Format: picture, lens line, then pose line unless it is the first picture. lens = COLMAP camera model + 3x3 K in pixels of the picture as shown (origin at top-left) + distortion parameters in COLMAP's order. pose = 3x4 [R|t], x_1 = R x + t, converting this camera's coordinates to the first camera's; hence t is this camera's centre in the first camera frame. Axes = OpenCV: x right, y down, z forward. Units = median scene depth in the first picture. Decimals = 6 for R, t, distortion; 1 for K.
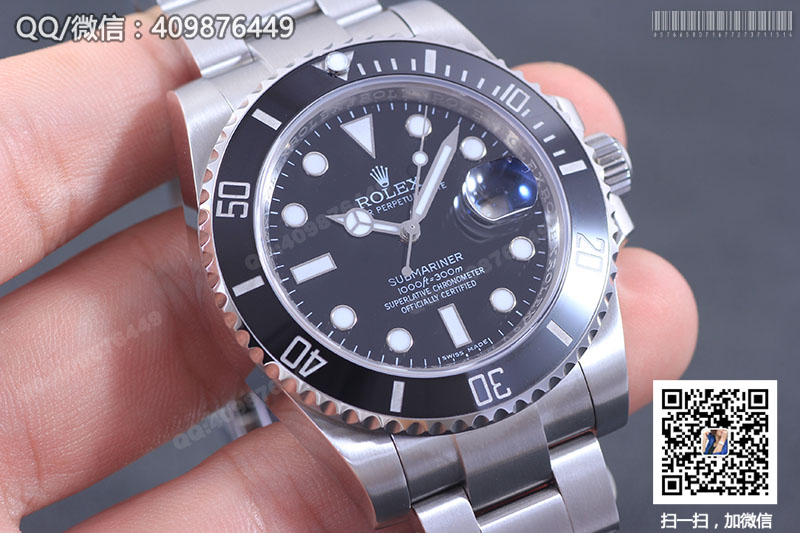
lens RADIAL K [[4079.4, 0, 400.0], [0, 4079.4, 266.5], [0, 0, 1]] dist [0.026396, 4.655474]
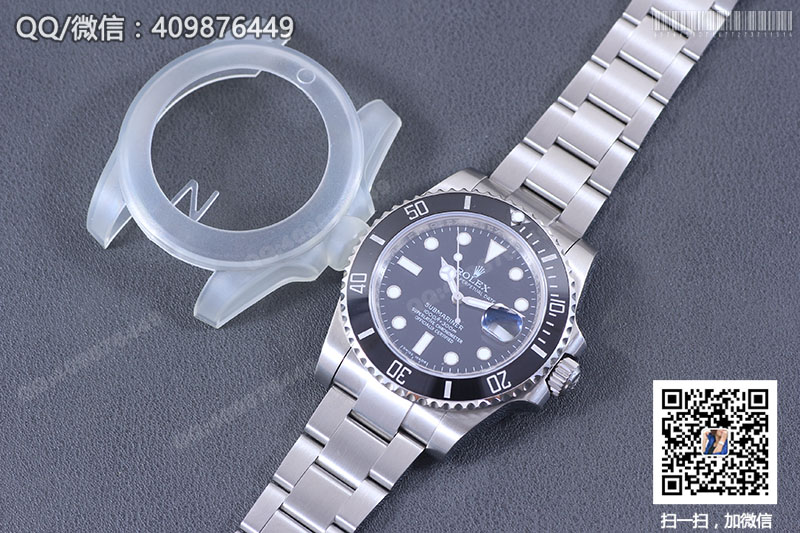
lens RADIAL K [[4079.4, 0, 400.0], [0, 4079.4, 266.5], [0, 0, 1]] dist [0.026396, 4.655474]
pose [[0.485218, 0.739311, -0.466887, 0.821539], [-0.792484, 0.597467, 0.122484, -0.217623], [0.369503, 0.310568, 0.875794, -0.591046]]
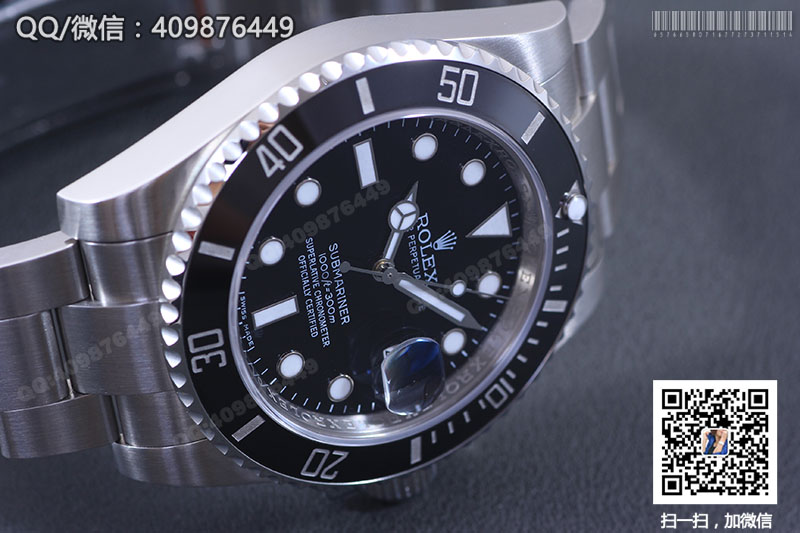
lens RADIAL K [[4079.4, 0, 400.0], [0, 4079.4, 266.5], [0, 0, 1]] dist [0.026396, 4.655474]
pose [[-0.162964, 0.972320, 0.167439, -0.146133], [-0.968622, -0.125391, -0.214588, 0.176502], [-0.187653, -0.197155, 0.962245, 0.155604]]
